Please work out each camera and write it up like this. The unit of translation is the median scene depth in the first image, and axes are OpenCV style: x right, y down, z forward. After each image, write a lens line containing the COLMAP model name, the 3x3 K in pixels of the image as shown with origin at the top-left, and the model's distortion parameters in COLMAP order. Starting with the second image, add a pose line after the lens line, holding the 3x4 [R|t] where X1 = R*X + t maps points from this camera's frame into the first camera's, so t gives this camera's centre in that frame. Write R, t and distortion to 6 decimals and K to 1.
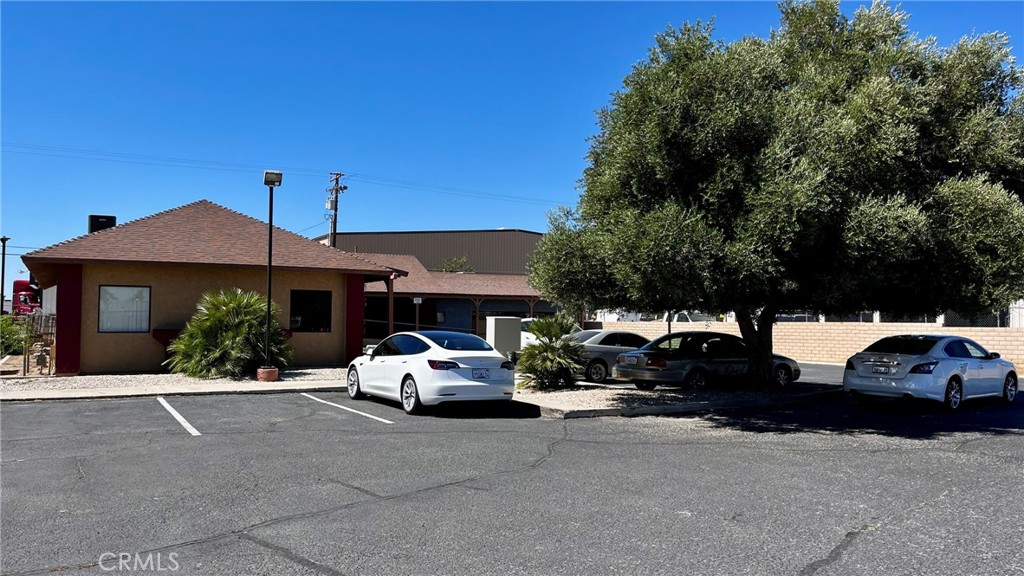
lens RADIAL K [[776.5, 0, 512.1], [0, 776.5, 288.4], [0, 0, 1]] dist [-0.002255, -0.000252]
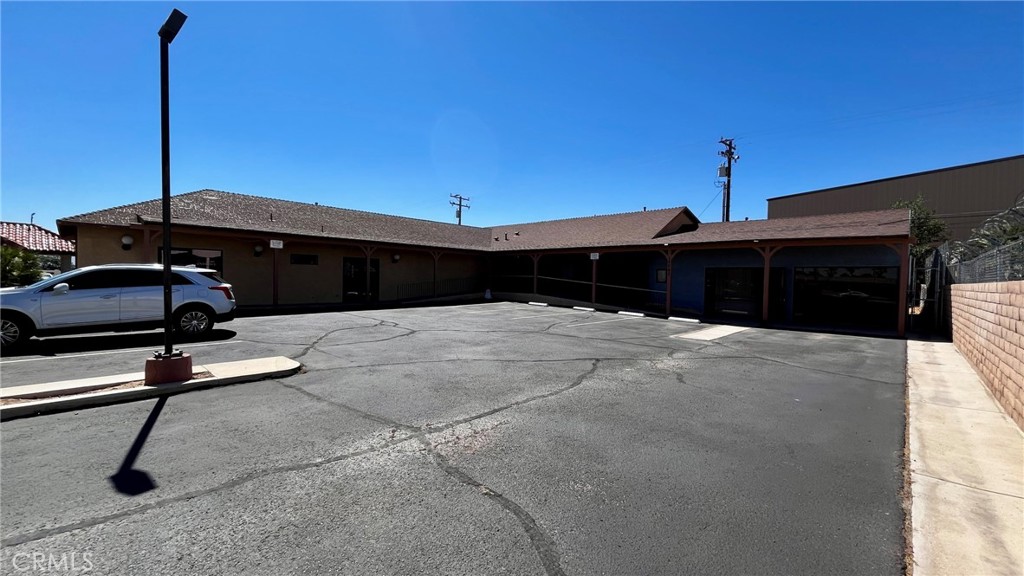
lens RADIAL K [[417.5, 0, 514.7], [0, 417.5, 289.8], [0, 0, 1]] dist [-0.009052, 0.001114]
pose [[0.306545, 0.016339, -0.951716, 0.245383], [0.027940, 0.999267, 0.026155, 0.032123], [0.951446, -0.034608, 0.305864, 0.643267]]
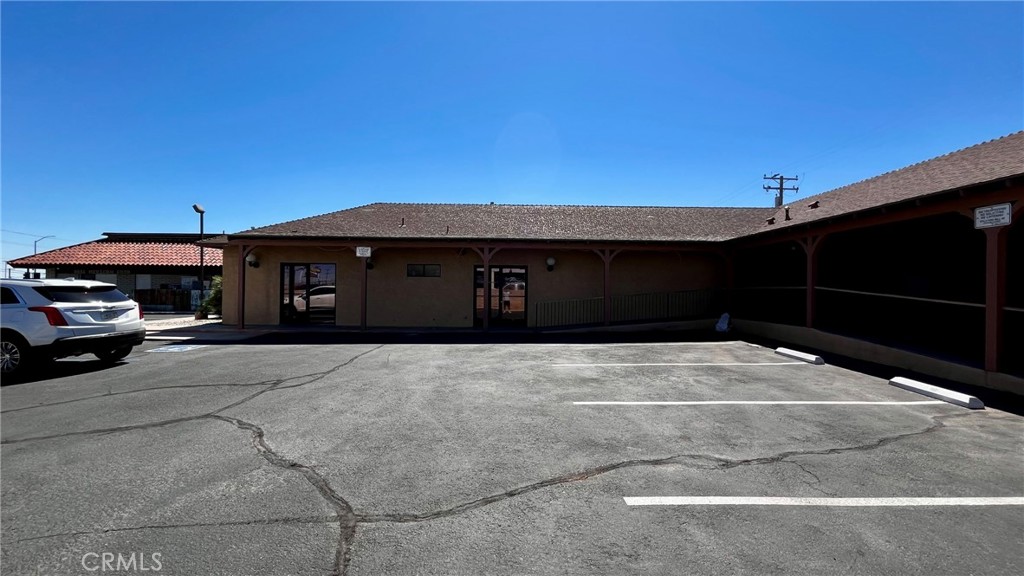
lens RADIAL K [[417.5, 0, 513.6], [0, 417.5, 287.5], [0, 0, 1]] dist [-0.009052, 0.001114]
pose [[-0.479000, -0.023703, -0.877495, 0.065946], [0.023759, 0.998919, -0.039952, 0.034593], [0.877493, -0.039985, -0.477919, 0.769654]]
